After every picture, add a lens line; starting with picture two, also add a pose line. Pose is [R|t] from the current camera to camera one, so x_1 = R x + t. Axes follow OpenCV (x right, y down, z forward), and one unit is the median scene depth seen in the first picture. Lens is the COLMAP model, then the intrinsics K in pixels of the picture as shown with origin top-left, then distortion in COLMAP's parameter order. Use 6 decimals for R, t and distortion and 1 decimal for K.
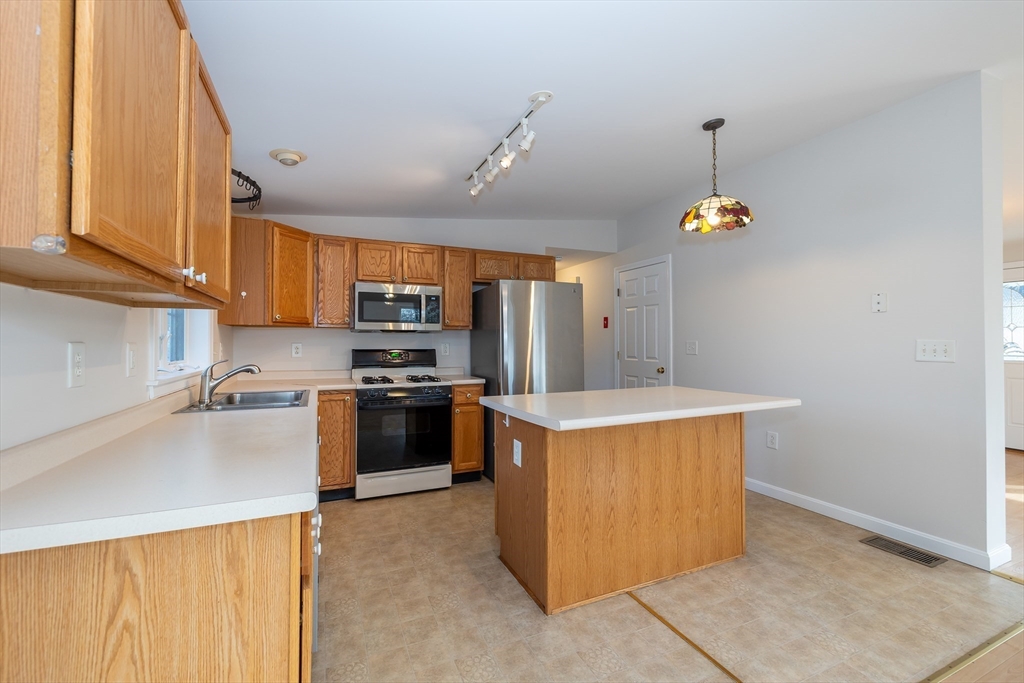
lens RADIAL K [[426.6, 0, 508.2], [0, 426.6, 337.3], [0, 0, 1]] dist [0.000697, 0.000016]
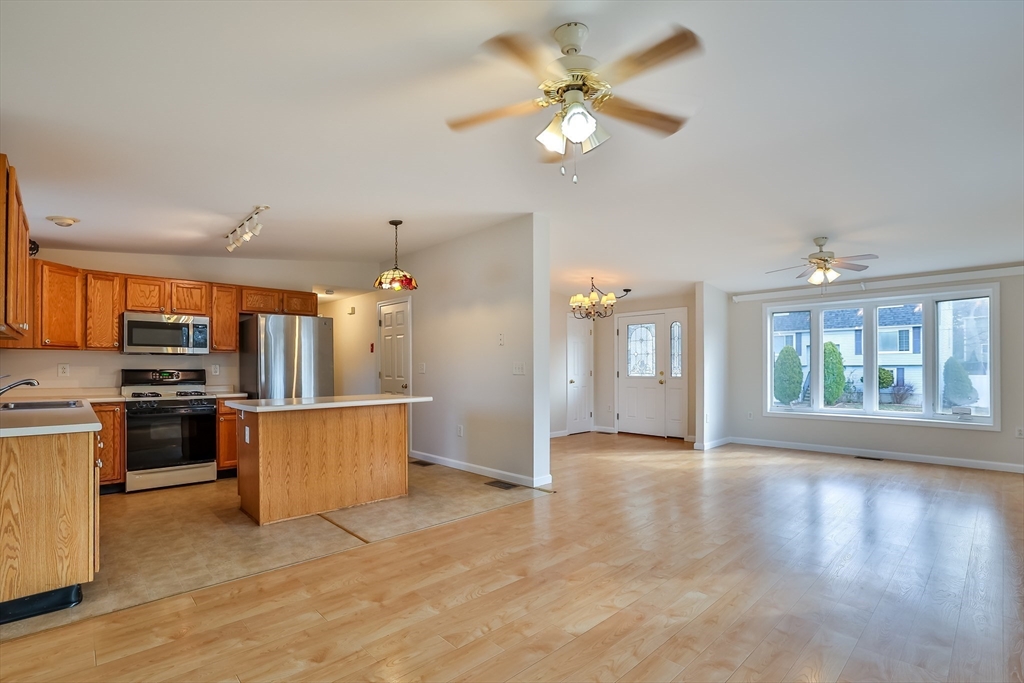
lens RADIAL K [[478.4, 0, 507.1], [0, 478.4, 367.4], [0, 0, 1]] dist [-0.053290, 0.018279]
pose [[0.943412, 0.000886, 0.331621, 0.222100], [-0.005359, 0.999907, 0.012575, 0.001809], [-0.331579, -0.013641, 0.943329, -0.587633]]
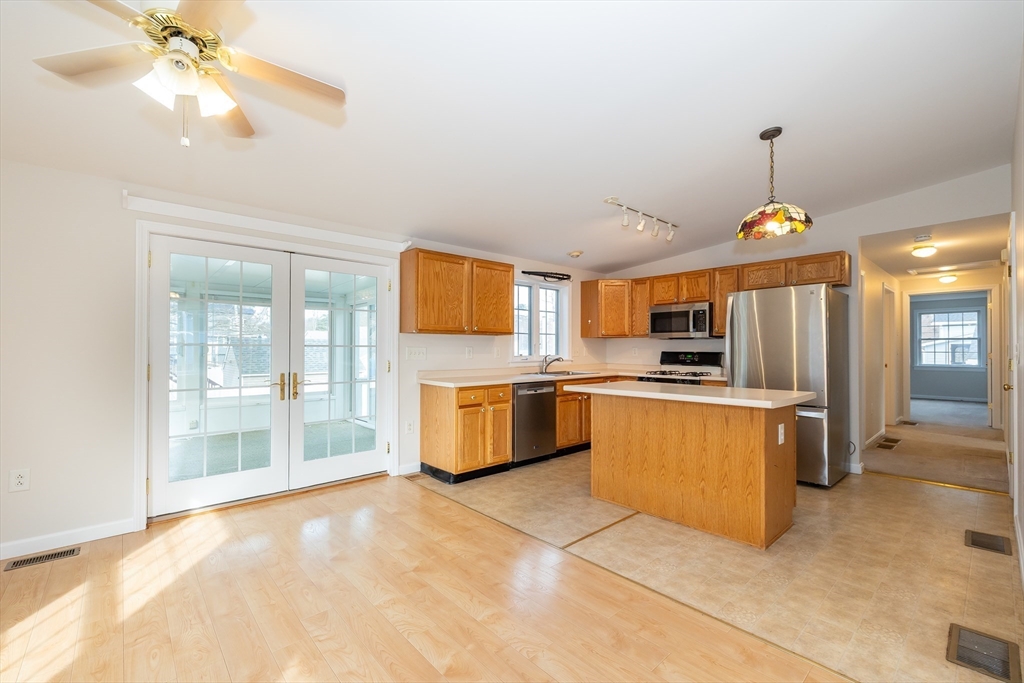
lens RADIAL K [[431.1, 0, 509.9], [0, 431.1, 343.0], [0, 0, 1]] dist [-0.000131, 0.000036]
pose [[0.313334, -0.009702, -0.949593, 0.973982], [0.013275, 0.999895, -0.005836, 0.001477], [0.949550, -0.010777, 0.313430, 0.057086]]
